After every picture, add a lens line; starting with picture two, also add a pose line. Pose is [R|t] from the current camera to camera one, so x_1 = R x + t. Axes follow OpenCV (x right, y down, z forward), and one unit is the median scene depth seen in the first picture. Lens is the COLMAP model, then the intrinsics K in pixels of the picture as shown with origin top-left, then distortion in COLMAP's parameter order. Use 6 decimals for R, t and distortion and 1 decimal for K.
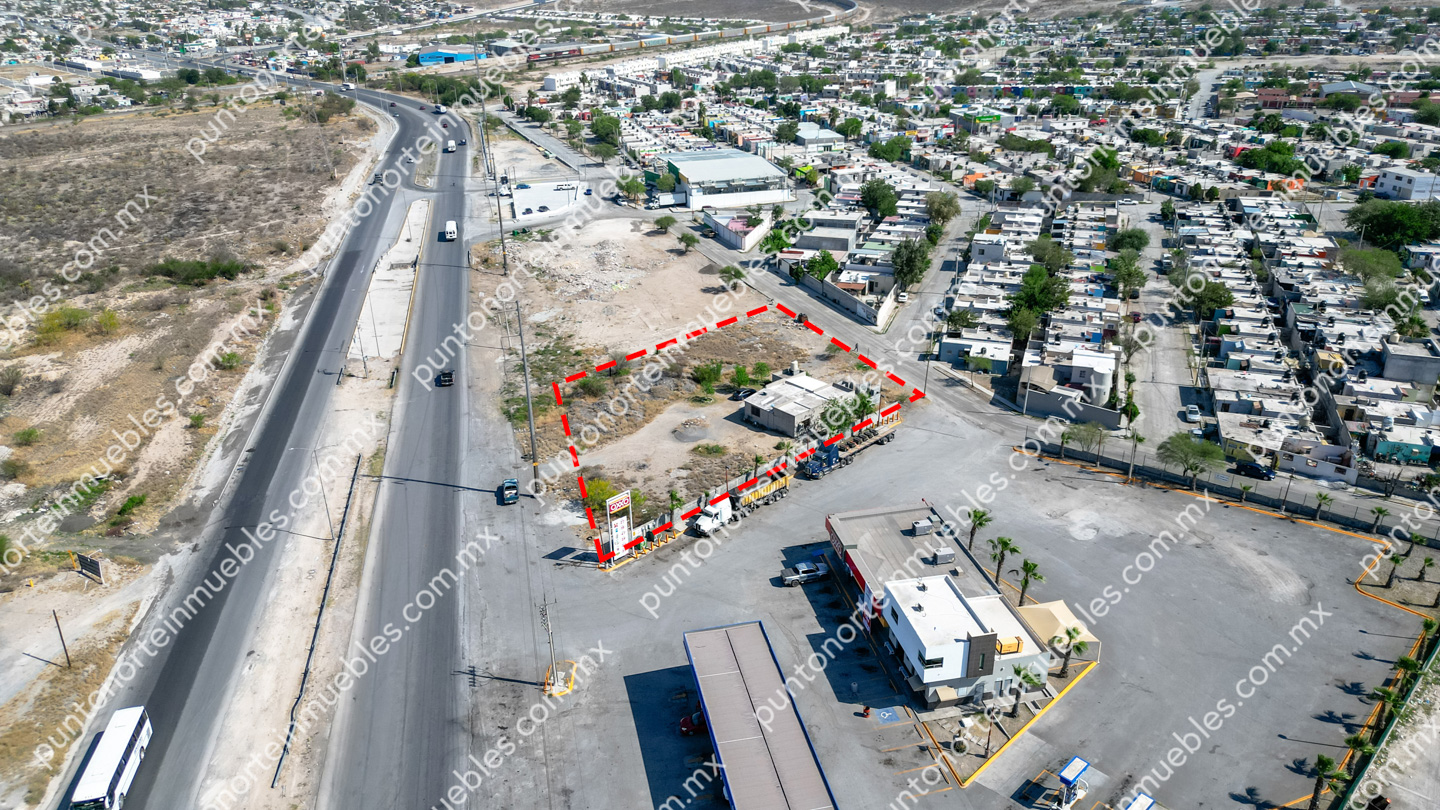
lens RADIAL K [[1010.2, 0, 720.4], [0, 1010.2, 407.8], [0, 0, 1]] dist [0.054310, -0.051920]
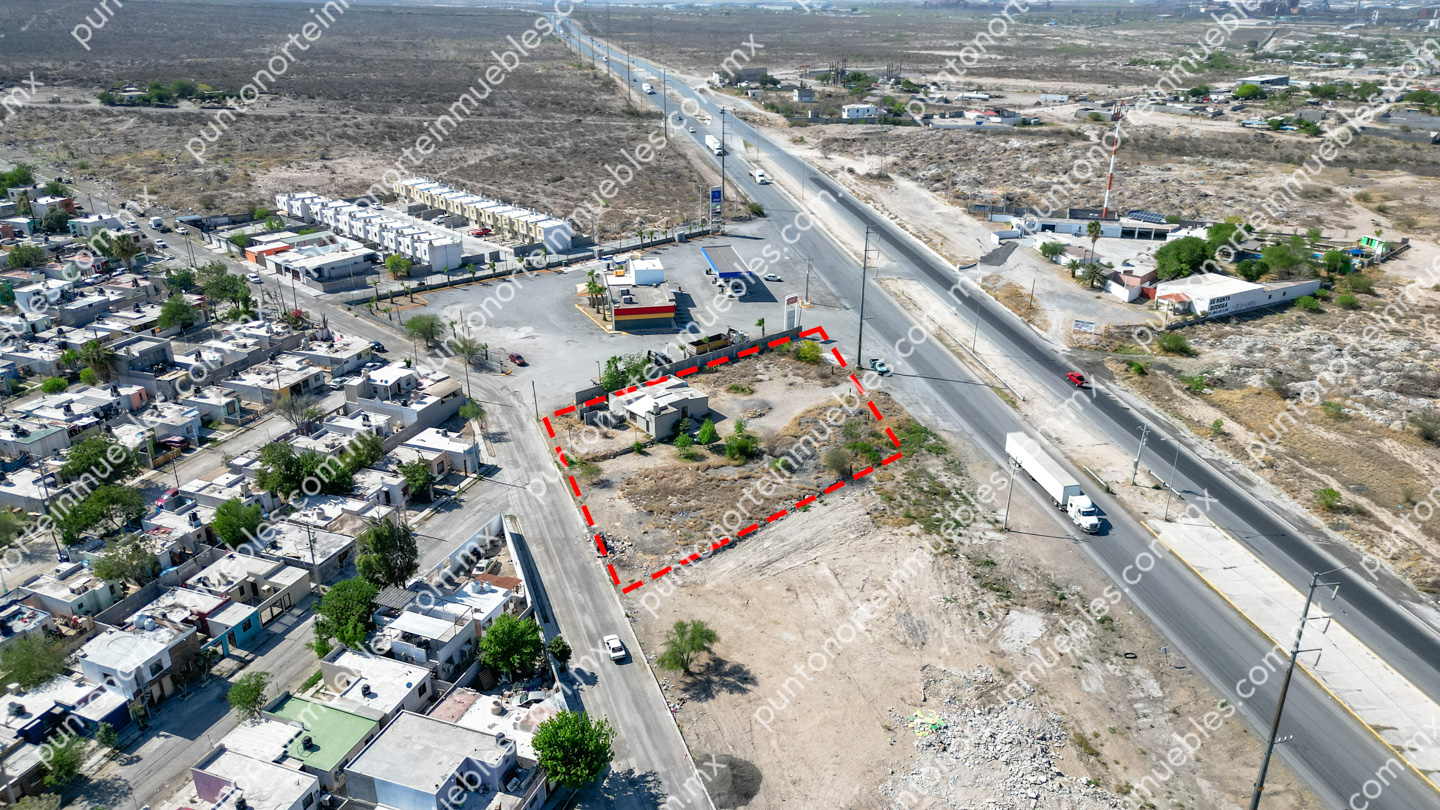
lens RADIAL K [[1010.2, 0, 720.9], [0, 1010.2, 408.7], [0, 0, 1]] dist [0.054310, -0.051920]
pose [[-0.999324, -0.001733, 0.036719, -0.025680], [0.026150, 0.668515, 0.743239, -0.688184], [-0.025835, 0.743697, -0.668018, 1.455748]]
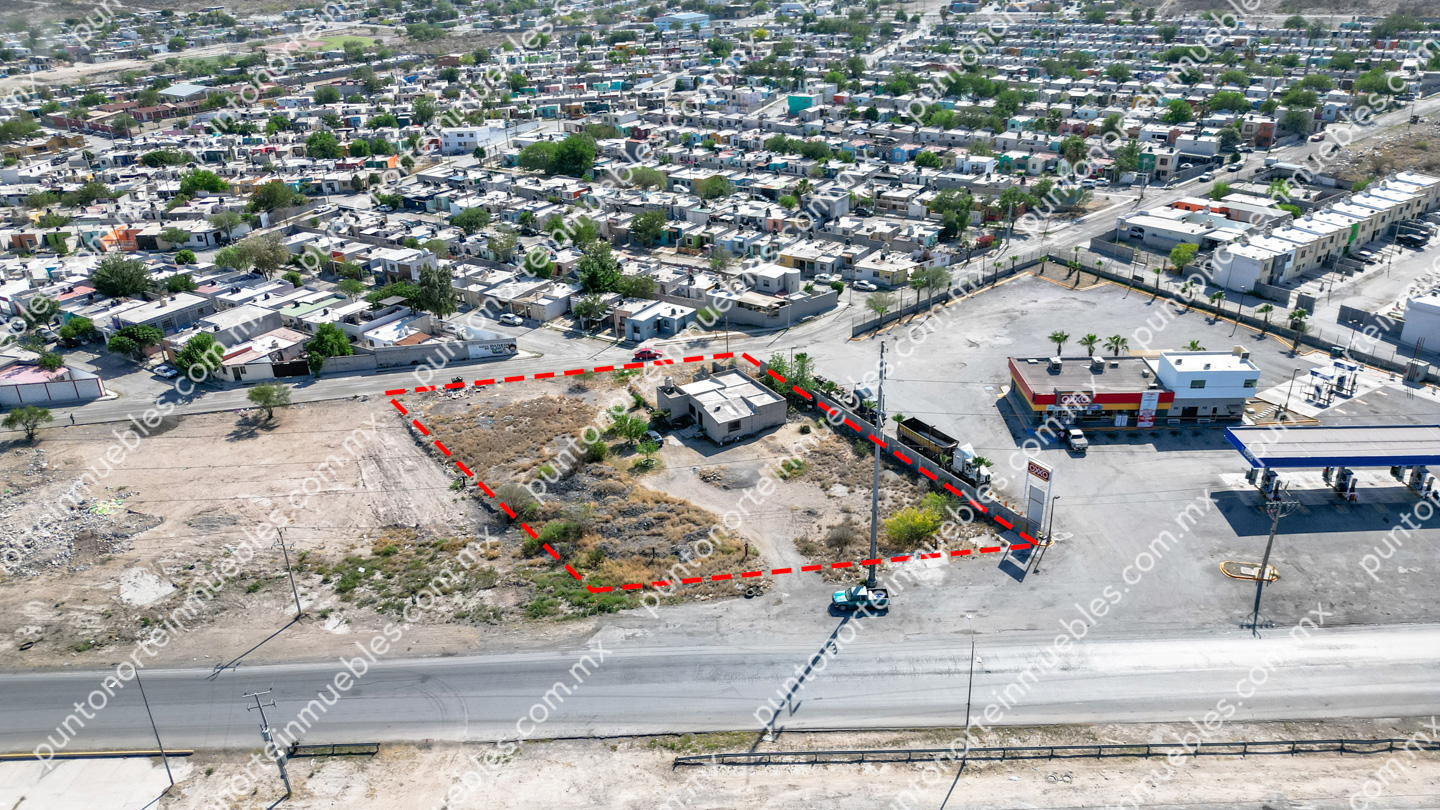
lens RADIAL K [[1010.2, 0, 722.9], [0, 1010.2, 405.3], [0, 0, 1]] dist [0.054310, -0.051920]
pose [[0.227805, -0.405564, 0.885225, -0.615640], [0.428489, 0.858124, 0.282880, -0.220999], [-0.874358, 0.314867, 0.369265, 0.553524]]
